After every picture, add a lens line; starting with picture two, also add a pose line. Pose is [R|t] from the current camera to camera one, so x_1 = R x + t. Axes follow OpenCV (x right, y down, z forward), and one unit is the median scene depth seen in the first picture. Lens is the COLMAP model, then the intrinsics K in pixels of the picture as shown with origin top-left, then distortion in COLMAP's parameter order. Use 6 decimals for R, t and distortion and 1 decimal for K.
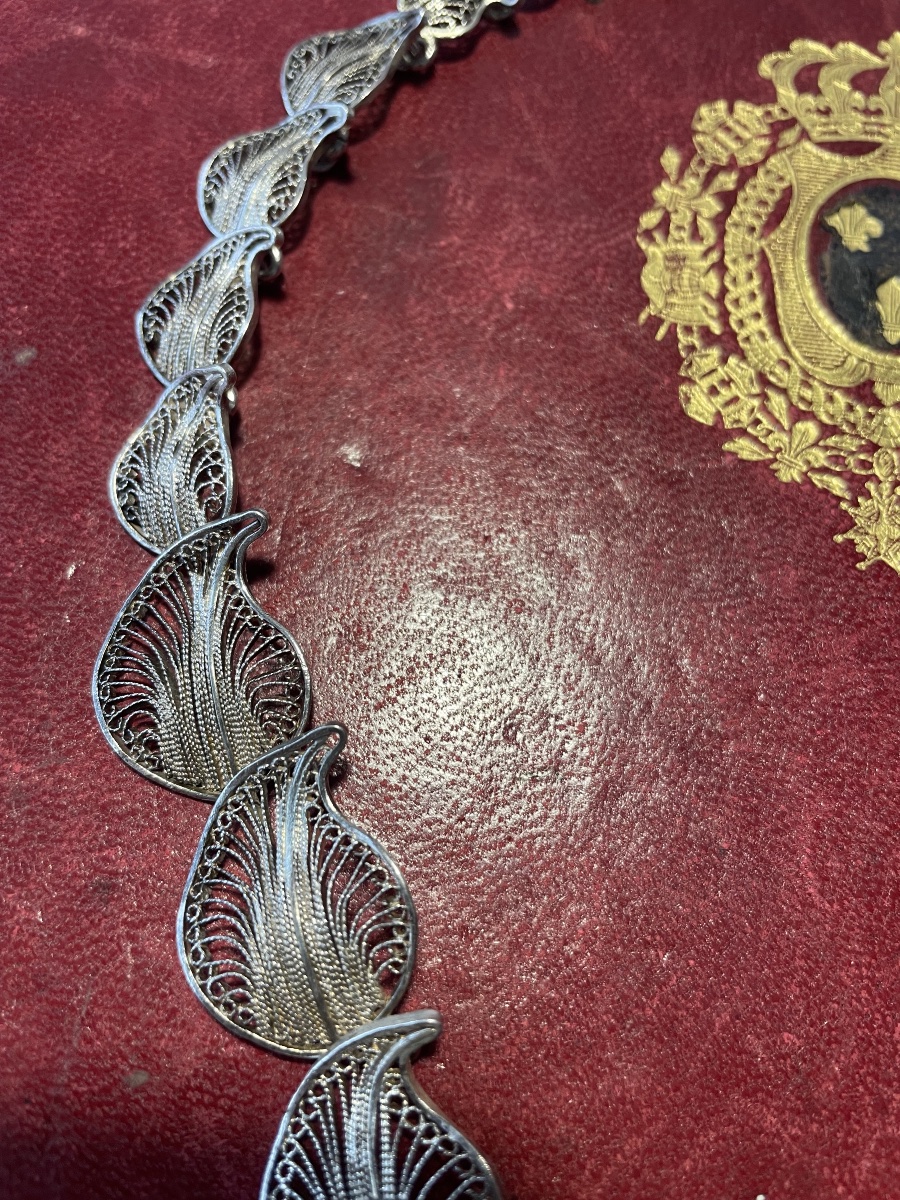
lens RADIAL K [[894.9, 0, 445.5], [0, 894.9, 605.1], [0, 0, 1]] dist [0.045987, -0.113031]
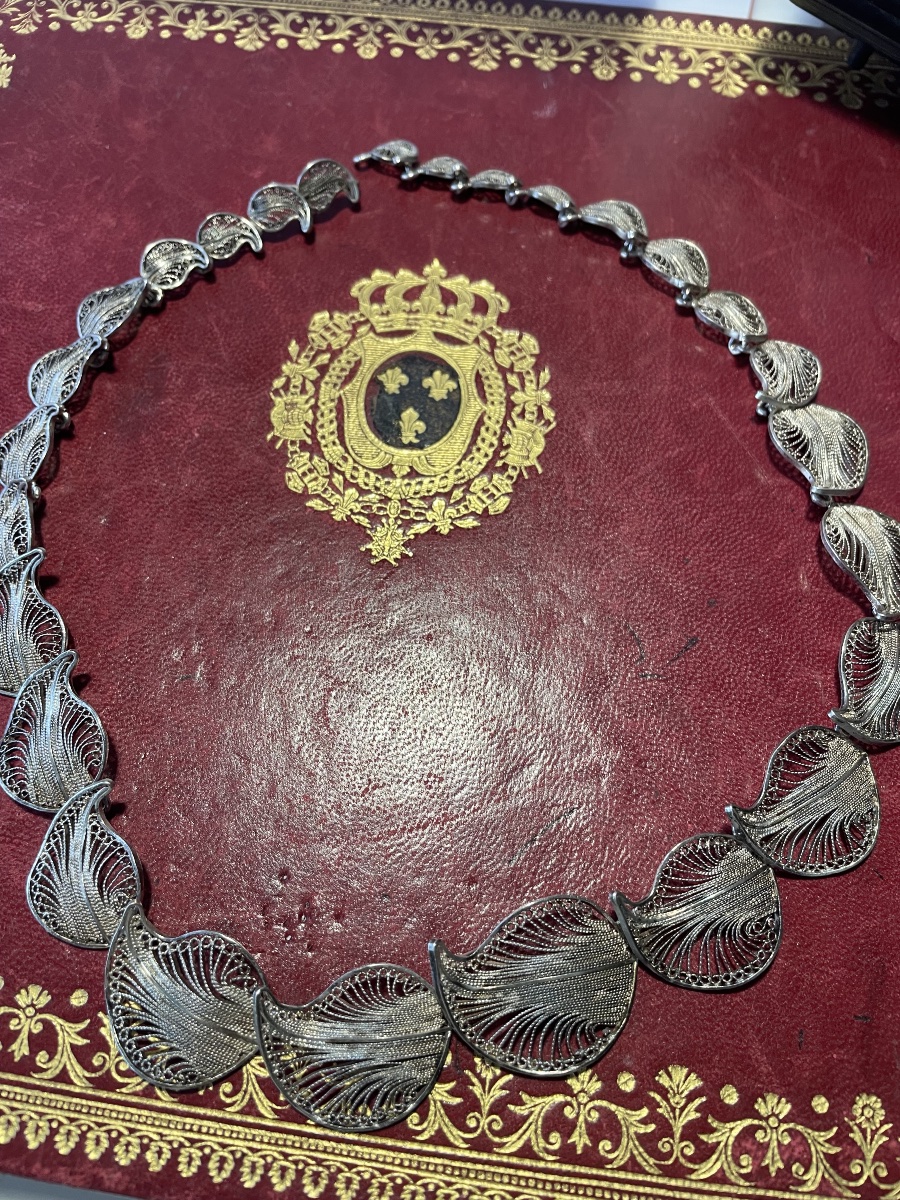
lens RADIAL K [[894.9, 0, 462.2], [0, 894.9, 598.3], [0, 0, 1]] dist [0.045987, -0.113031]
pose [[0.998423, -0.056116, -0.001490, 0.604617], [0.055742, 0.994200, -0.091979, 0.200178], [0.006643, 0.091751, 0.995760, -0.802330]]
